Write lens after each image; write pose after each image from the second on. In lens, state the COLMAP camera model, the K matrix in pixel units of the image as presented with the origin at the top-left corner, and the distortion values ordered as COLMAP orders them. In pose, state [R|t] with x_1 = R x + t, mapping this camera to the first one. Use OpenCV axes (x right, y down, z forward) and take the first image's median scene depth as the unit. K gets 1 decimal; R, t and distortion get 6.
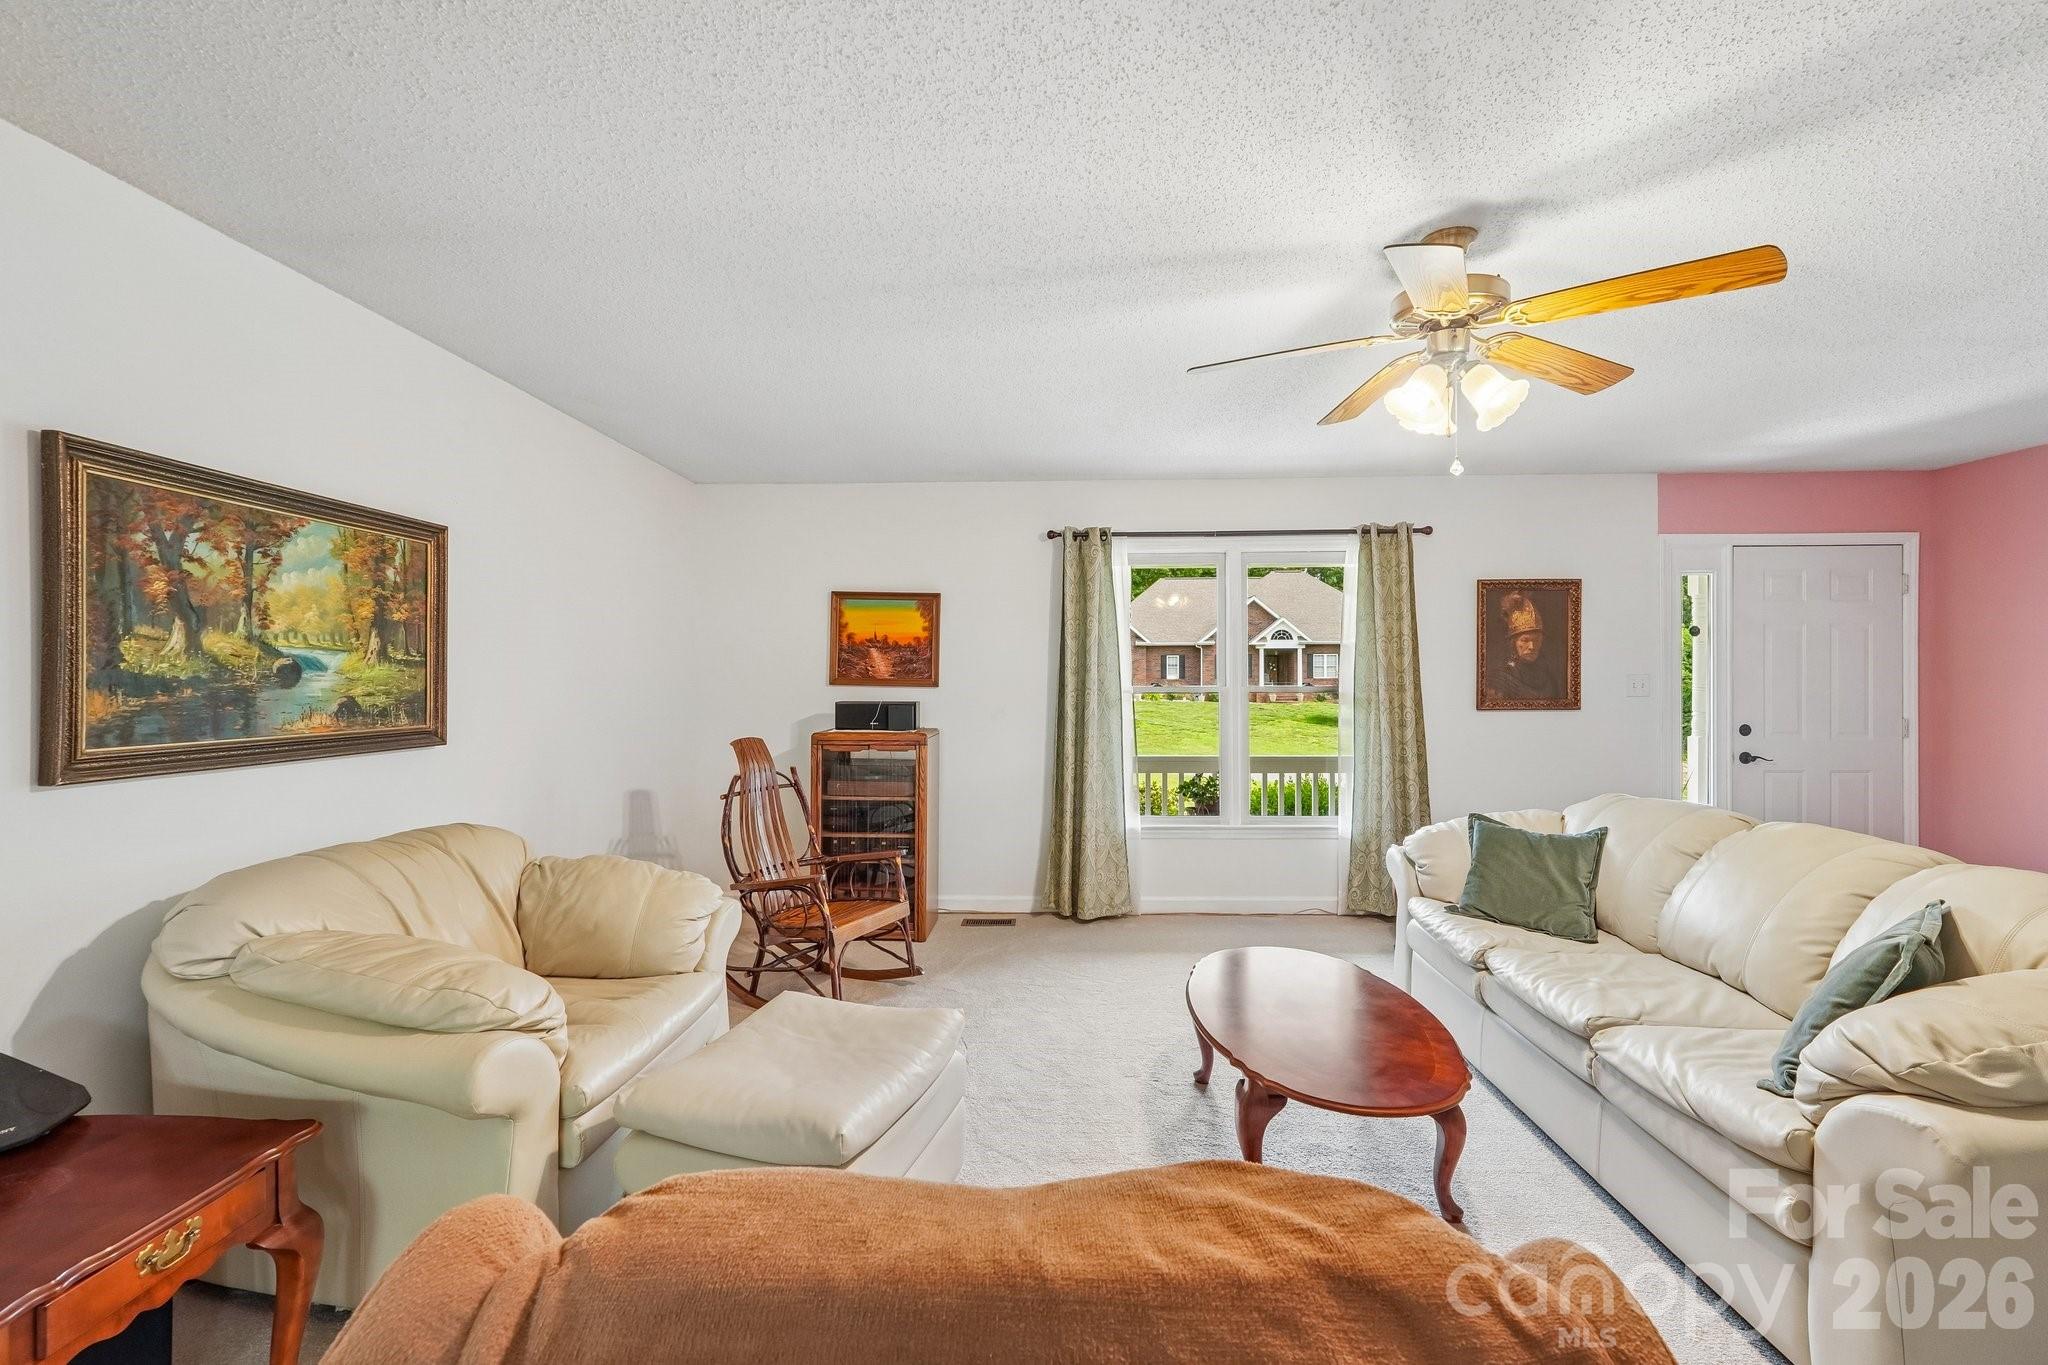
lens RADIAL K [[875.6, 0, 1023.8], [0, 875.6, 674.6], [0, 0, 1]] dist [-0.019977, 0.008067]
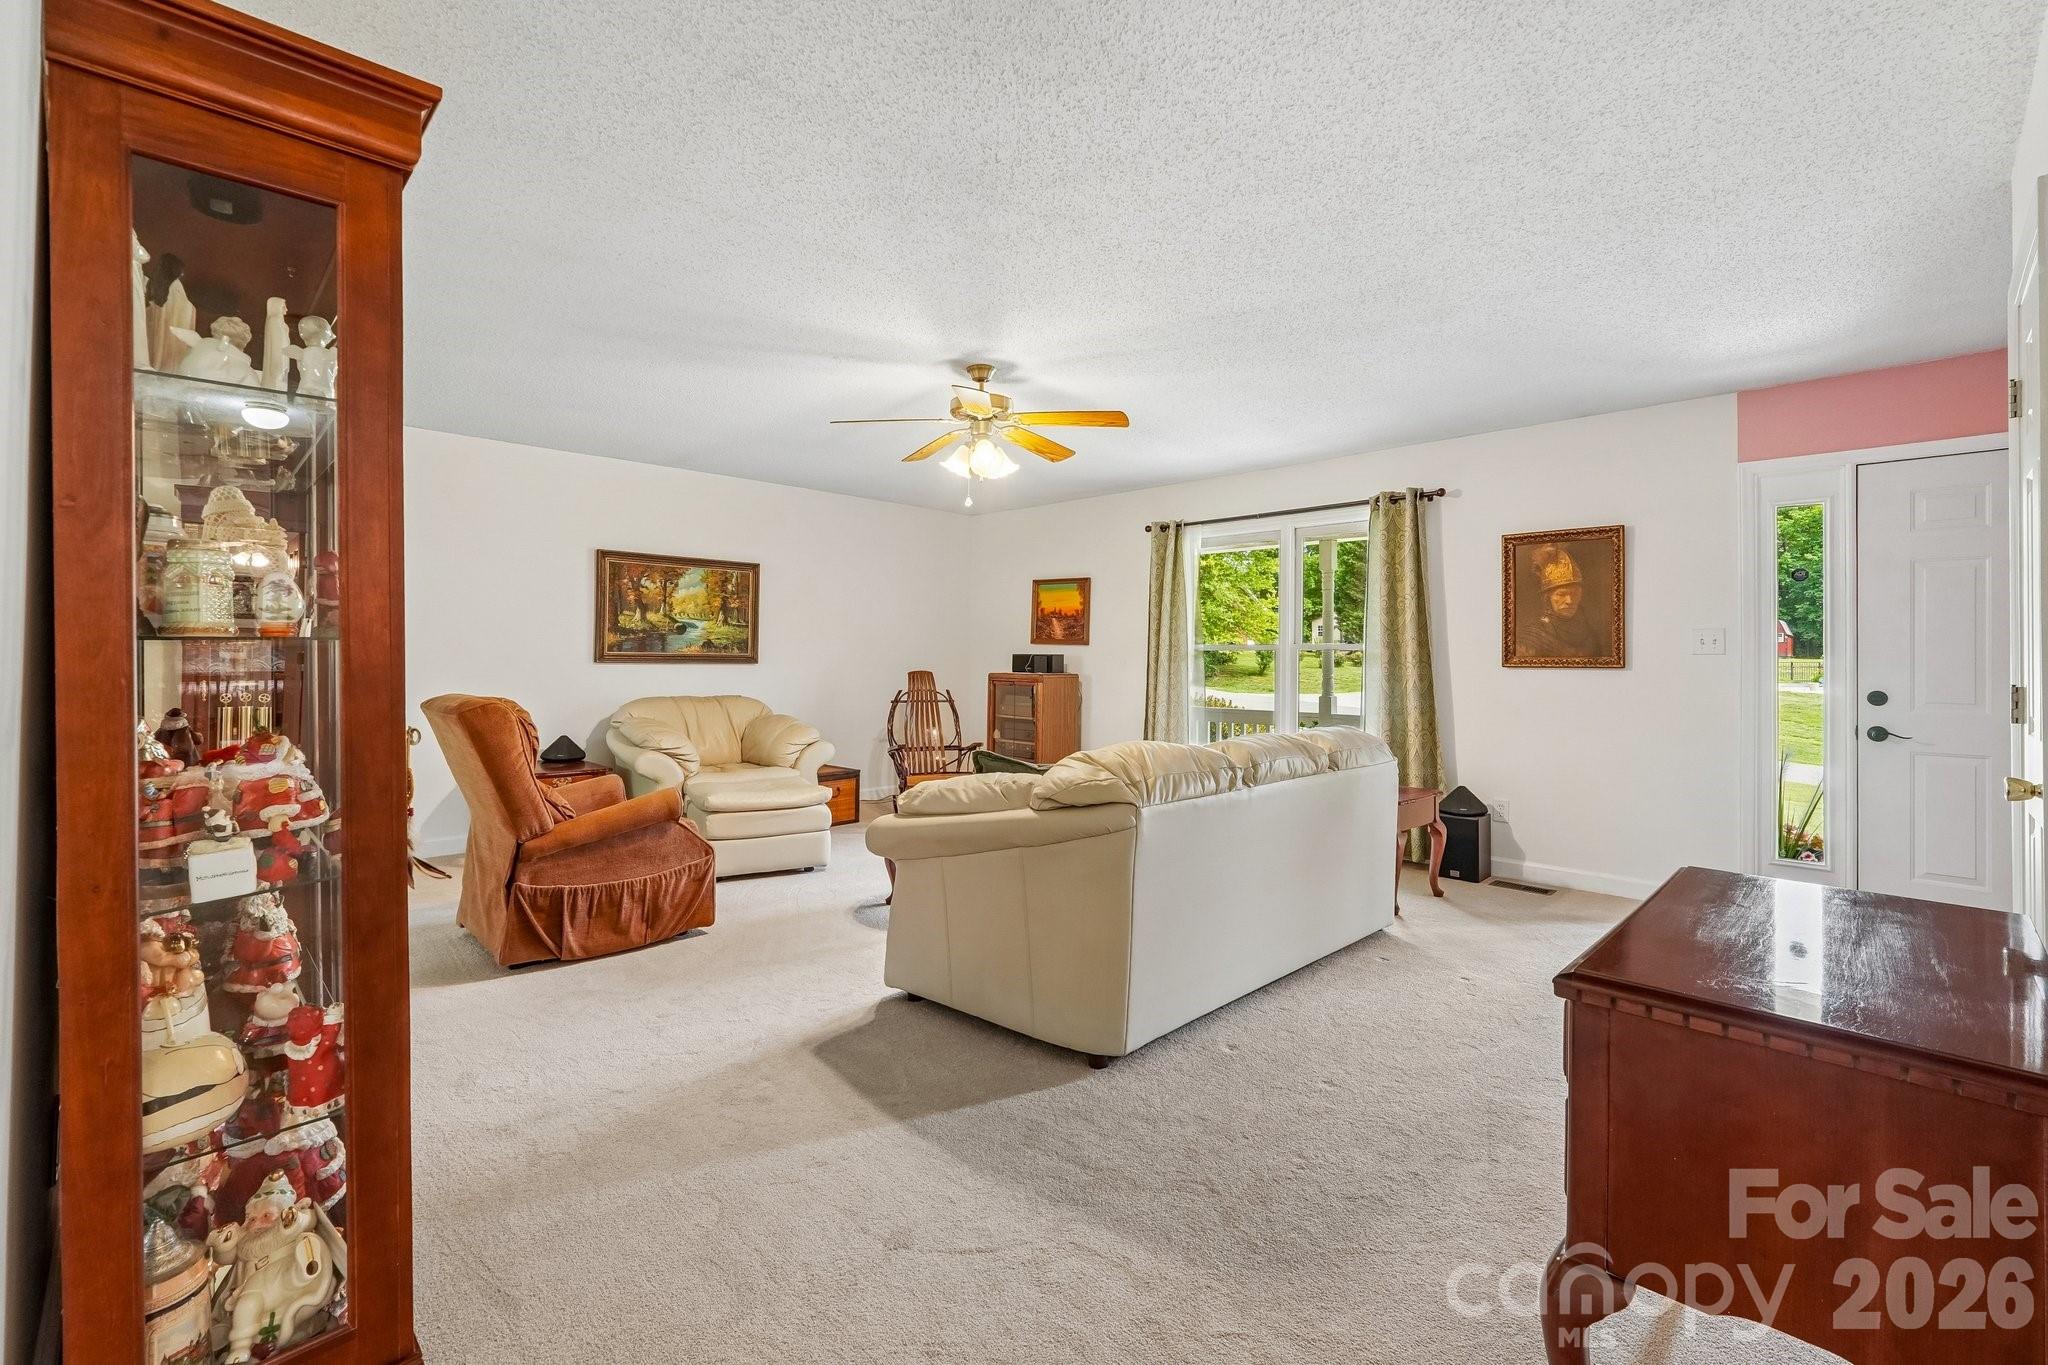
lens RADIAL K [[894.6, 0, 1013.9], [0, 894.6, 630.5], [0, 0, 1]] dist [-0.019209, 0.000139]
pose [[0.724587, -0.012330, -0.689073, 0.845256], [-0.009887, 0.999551, -0.028282, 0.034406], [0.689112, 0.027306, 0.724140, -0.113806]]
